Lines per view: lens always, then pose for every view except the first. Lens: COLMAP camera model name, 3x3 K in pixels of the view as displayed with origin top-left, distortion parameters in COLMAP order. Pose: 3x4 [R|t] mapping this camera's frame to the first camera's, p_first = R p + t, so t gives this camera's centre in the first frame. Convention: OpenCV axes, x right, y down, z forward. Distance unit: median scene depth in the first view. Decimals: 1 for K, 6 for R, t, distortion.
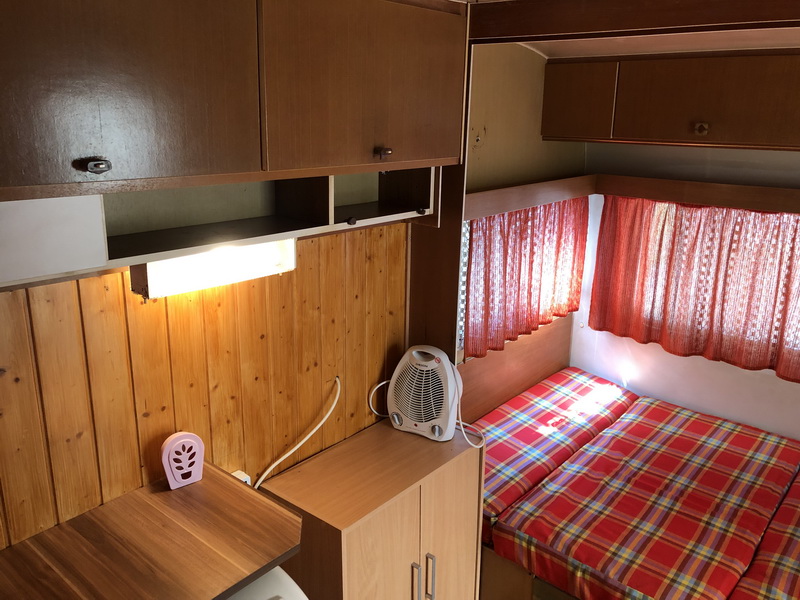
lens RADIAL K [[654.2, 0, 398.2], [0, 654.2, 293.4], [0, 0, 1]] dist [0.066149, -0.072212]
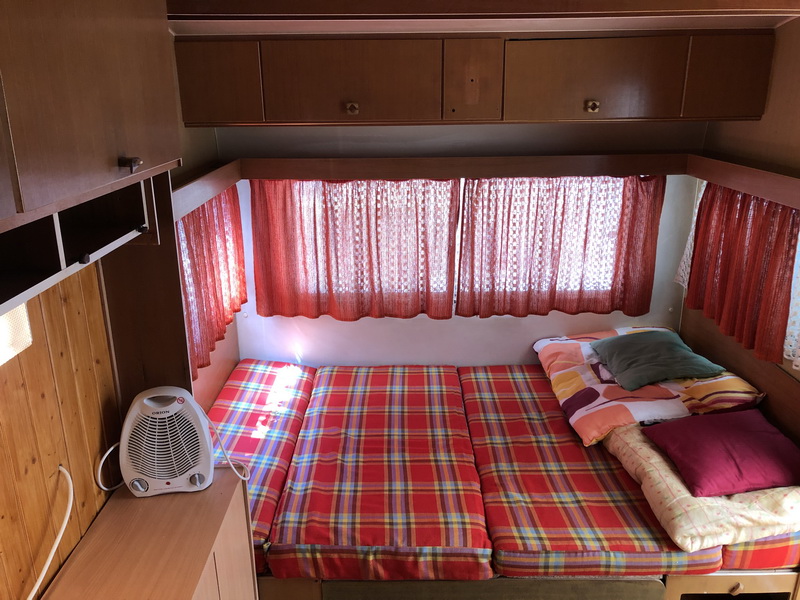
lens RADIAL K [[654.2, 0, 399.0], [0, 654.2, 294.8], [0, 0, 1]] dist [0.066149, -0.072212]
pose [[0.764451, -0.222233, 0.605167, -0.171473], [0.198529, 0.974239, 0.106982, -0.053217], [-0.613352, 0.038360, 0.788878, 0.130327]]
